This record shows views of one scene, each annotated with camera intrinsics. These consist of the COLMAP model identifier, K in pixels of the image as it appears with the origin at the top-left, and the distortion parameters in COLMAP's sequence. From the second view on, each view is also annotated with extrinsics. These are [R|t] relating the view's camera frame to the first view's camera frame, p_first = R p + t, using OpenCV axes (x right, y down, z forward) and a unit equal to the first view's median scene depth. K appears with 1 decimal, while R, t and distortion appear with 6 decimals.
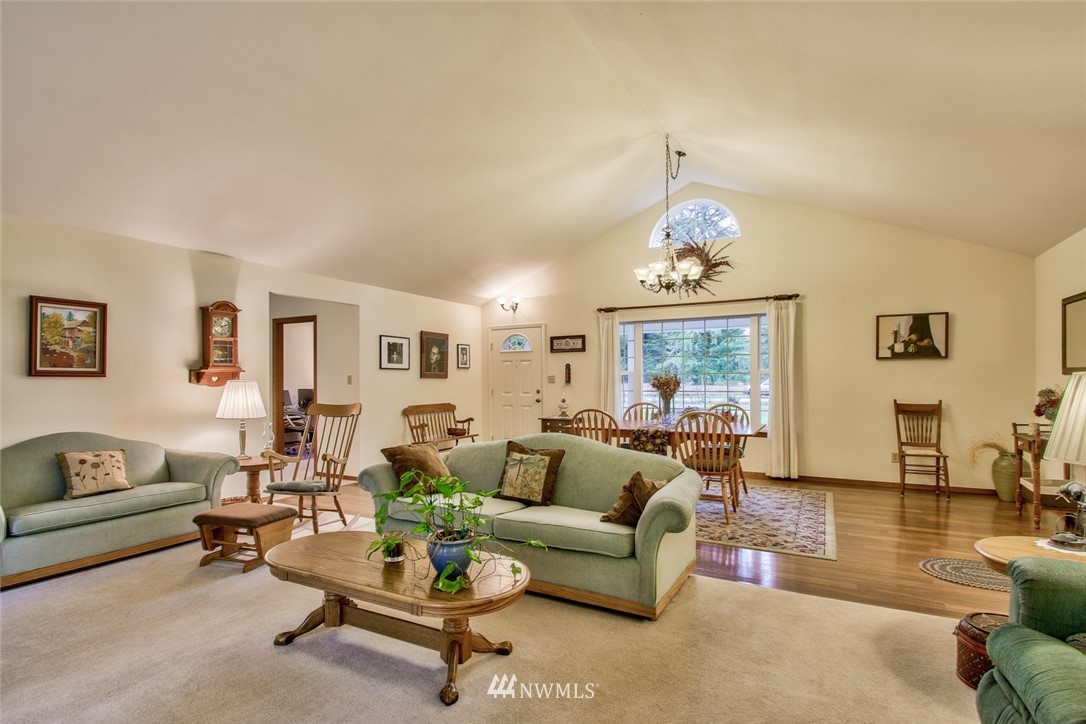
lens RADIAL K [[538.7, 0, 534.7], [0, 538.7, 369.7], [0, 0, 1]] dist [-0.004609, -0.003133]
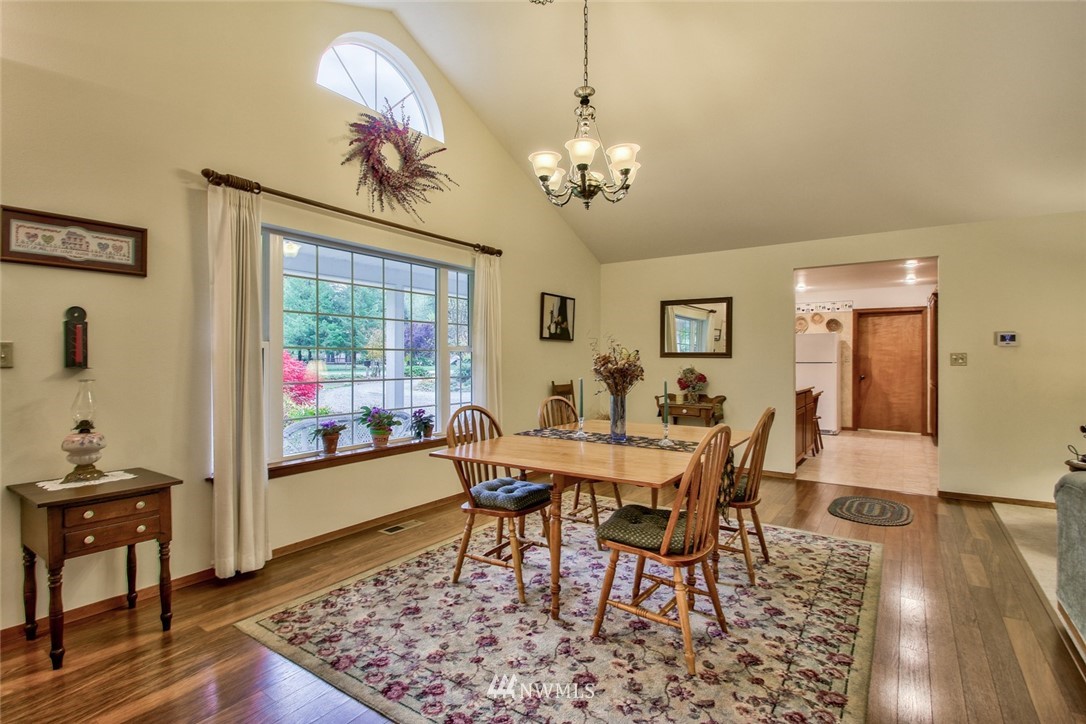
lens RADIAL K [[538.7, 0, 542.5], [0, 538.7, 354.6], [0, 0, 1]] dist [-0.004609, -0.003133]
pose [[0.094416, 0.014067, 0.995433, -0.223922], [-0.021537, 0.999695, -0.012084, 0.014382], [-0.995300, -0.020298, 0.094690, 0.709314]]
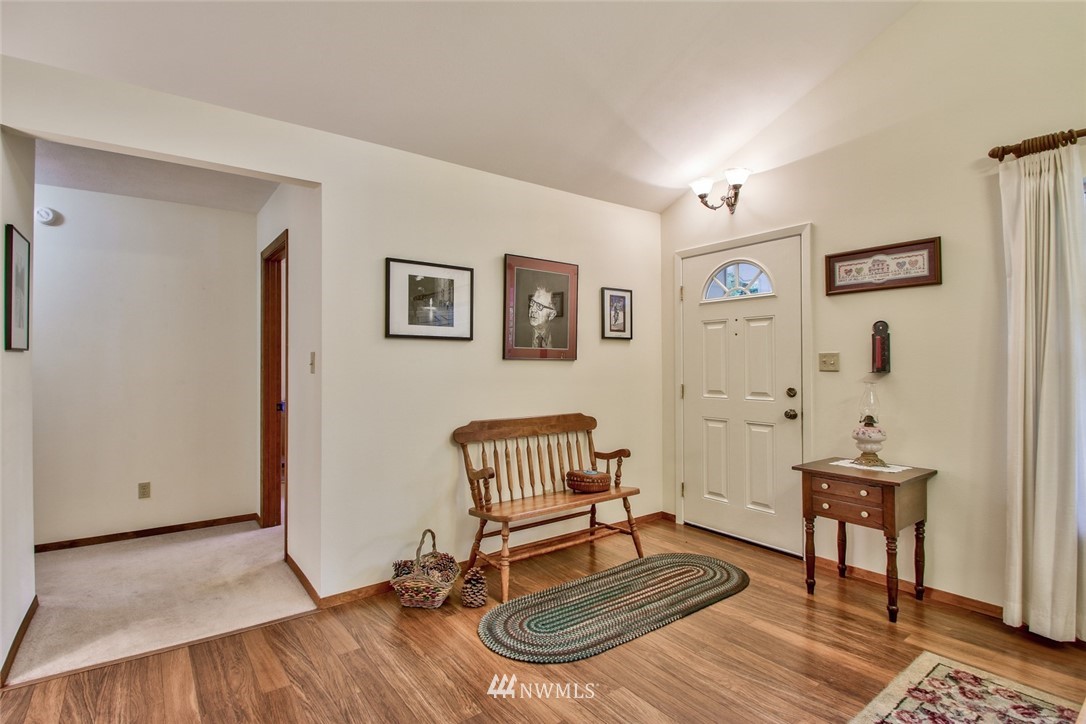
lens RADIAL K [[538.7, 0, 537.2], [0, 538.7, 361.0], [0, 0, 1]] dist [-0.004609, -0.003133]
pose [[0.911579, 0.001124, -0.411123, -0.002205], [0.004408, 0.999912, 0.012508, 0.010556], [0.411101, -0.013214, 0.911494, 0.568967]]
